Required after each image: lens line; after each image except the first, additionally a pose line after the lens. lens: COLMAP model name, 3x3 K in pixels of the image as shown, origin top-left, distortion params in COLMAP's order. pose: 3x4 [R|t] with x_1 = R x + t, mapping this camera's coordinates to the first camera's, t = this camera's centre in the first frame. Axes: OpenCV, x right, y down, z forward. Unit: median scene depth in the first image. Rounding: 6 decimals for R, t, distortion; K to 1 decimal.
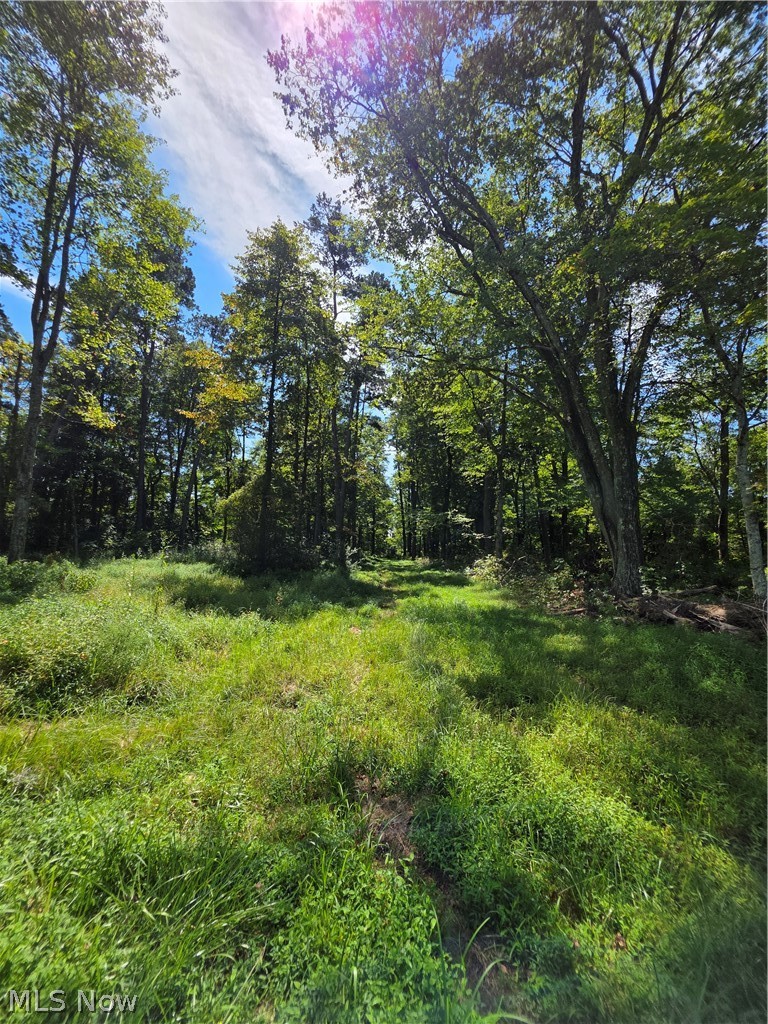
lens RADIAL K [[410.3, 0, 384.5], [0, 410.3, 514.4], [0, 0, 1]] dist [0.001832, 0.000426]
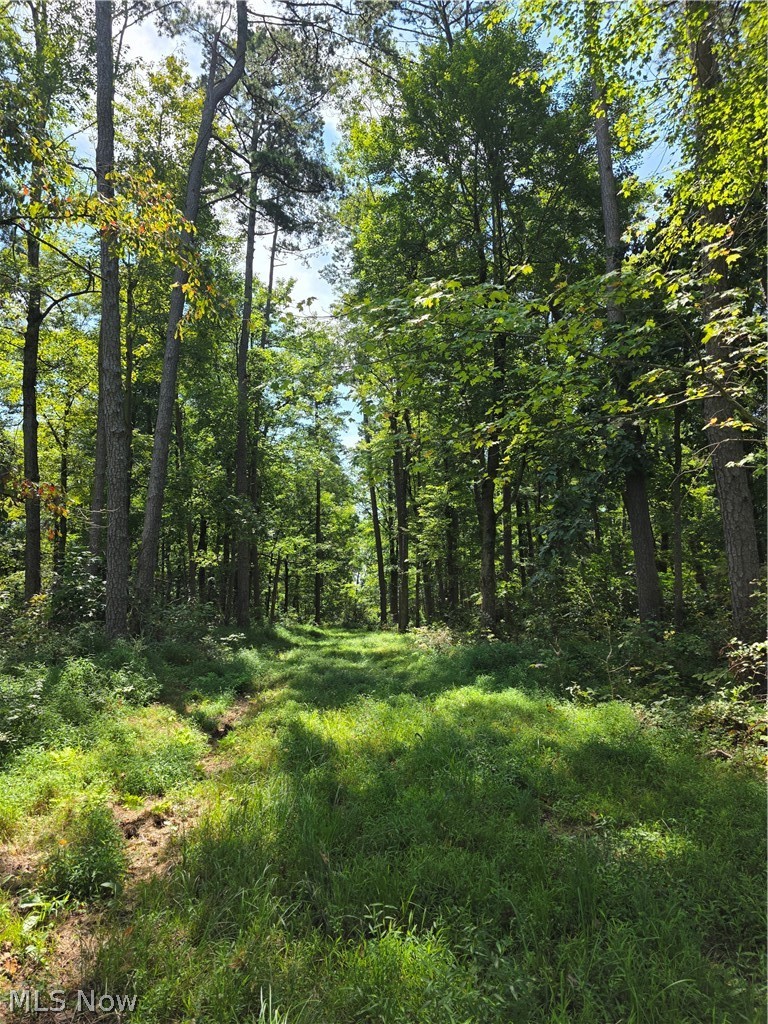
lens RADIAL K [[685.1, 0, 382.9], [0, 685.1, 511.0], [0, 0, 1]] dist [0.000436, 0.000005]
pose [[0.998795, -0.017683, 0.045778, 0.014743], [0.020393, 0.998025, -0.059421, 0.020896], [-0.044637, 0.060283, 0.997183, 0.214753]]
